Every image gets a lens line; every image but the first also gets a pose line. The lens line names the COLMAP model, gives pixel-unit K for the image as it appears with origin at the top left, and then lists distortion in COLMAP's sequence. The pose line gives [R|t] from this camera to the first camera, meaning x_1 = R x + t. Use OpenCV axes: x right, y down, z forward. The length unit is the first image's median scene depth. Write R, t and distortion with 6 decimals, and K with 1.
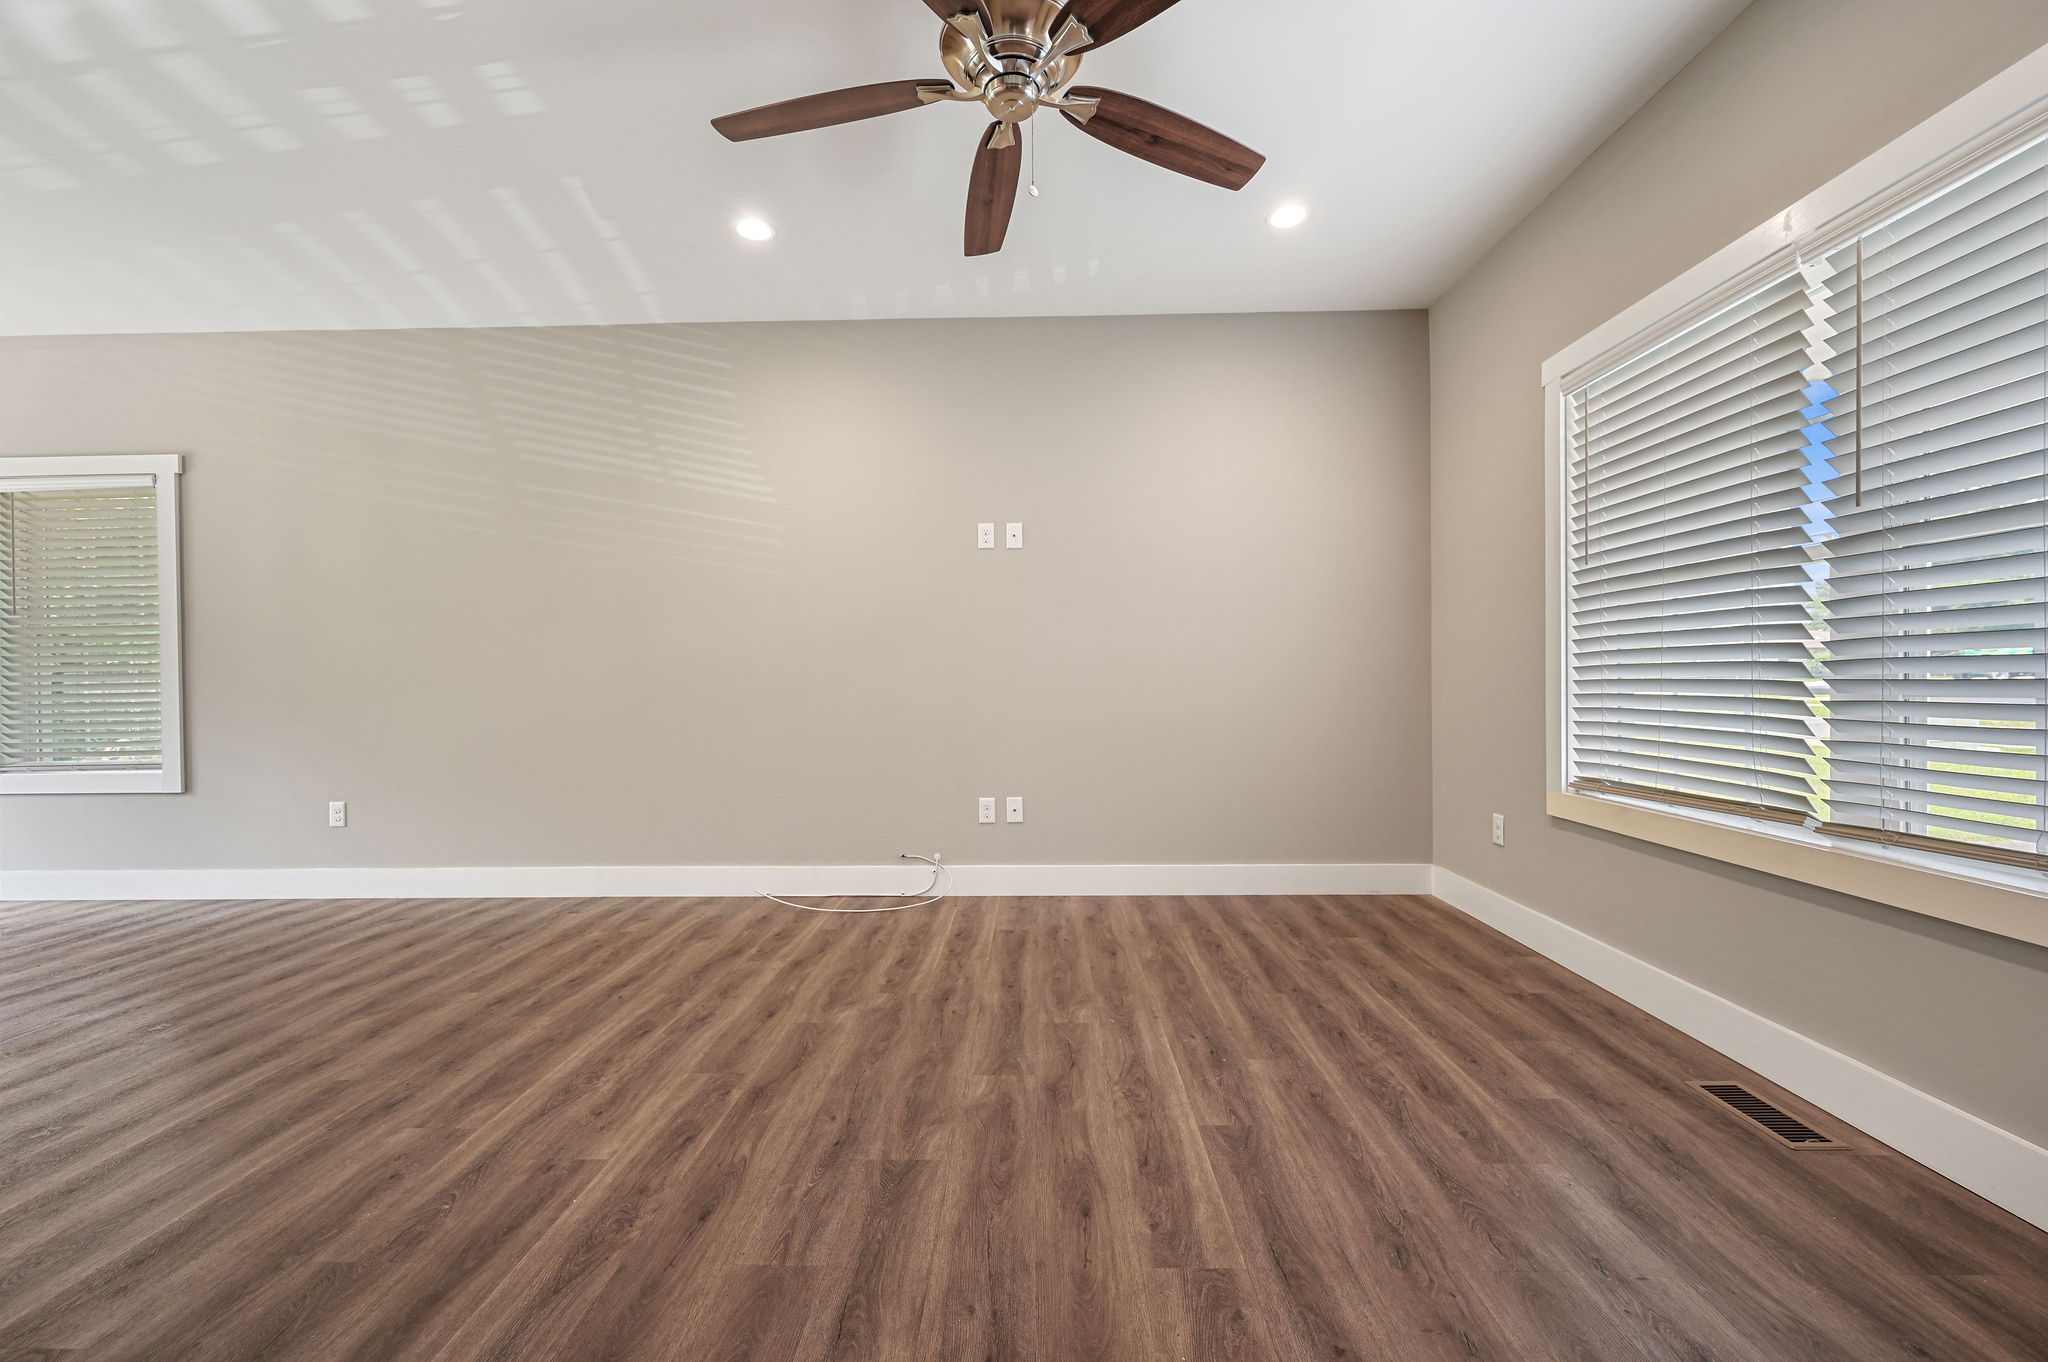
lens RADIAL K [[804.7, 0, 1025.0], [0, 804.7, 682.6], [0, 0, 1]] dist [0.002286, 0.000201]
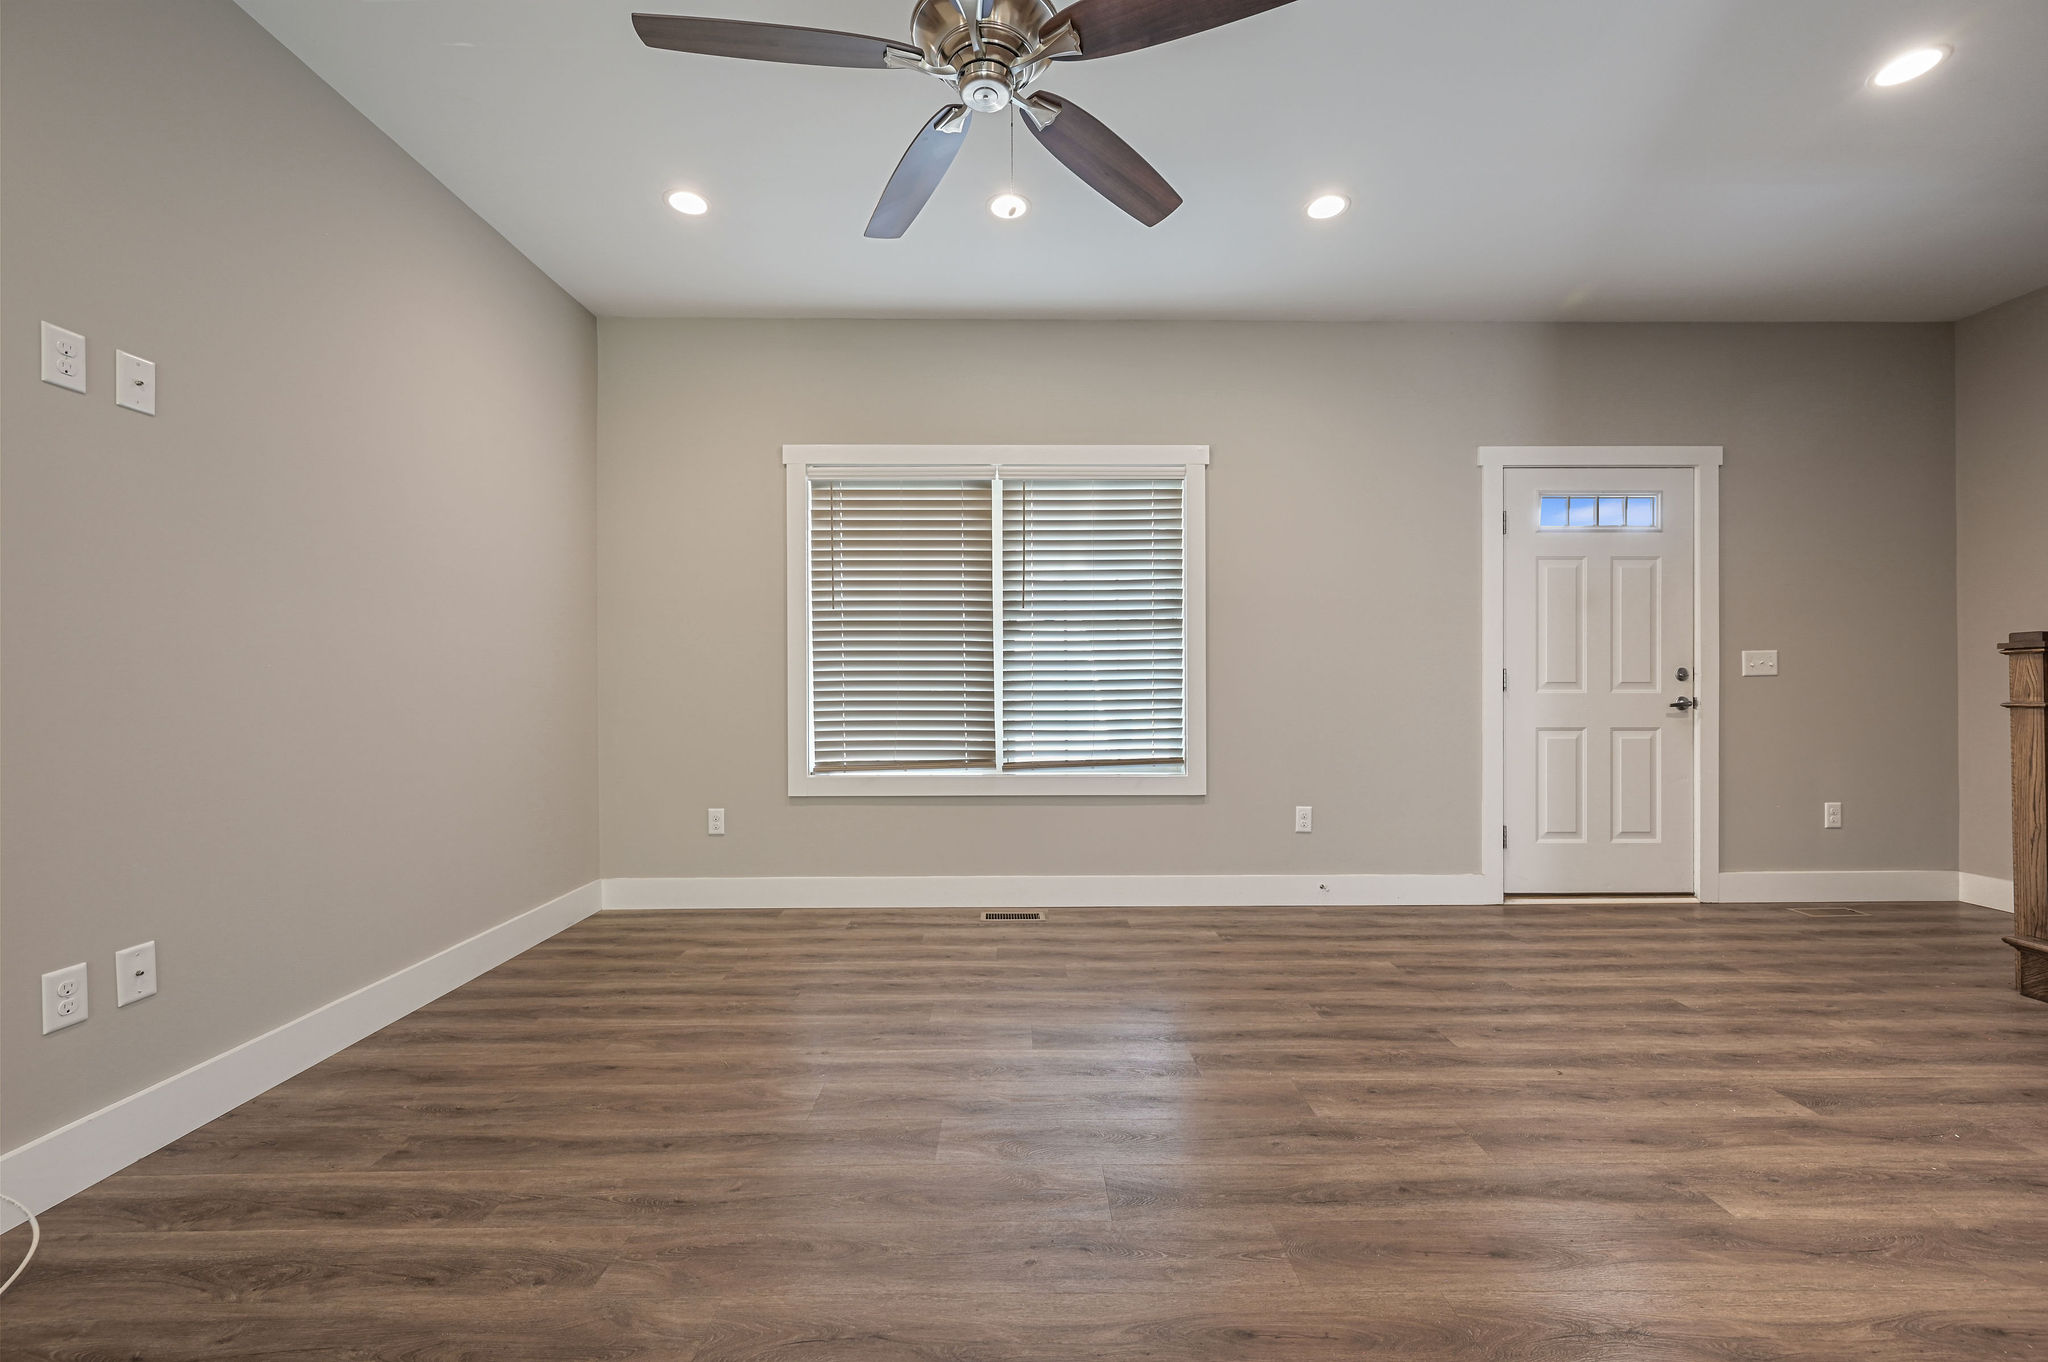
lens RADIAL K [[804.7, 0, 1024.1], [0, 804.7, 682.6], [0, 0, 1]] dist [0.002286, 0.000201]
pose [[-0.030070, 0.012748, 0.999466, -0.894952], [0.006583, 0.999899, -0.012556, 0.000314], [-0.999526, 0.006202, -0.030151, 0.909370]]
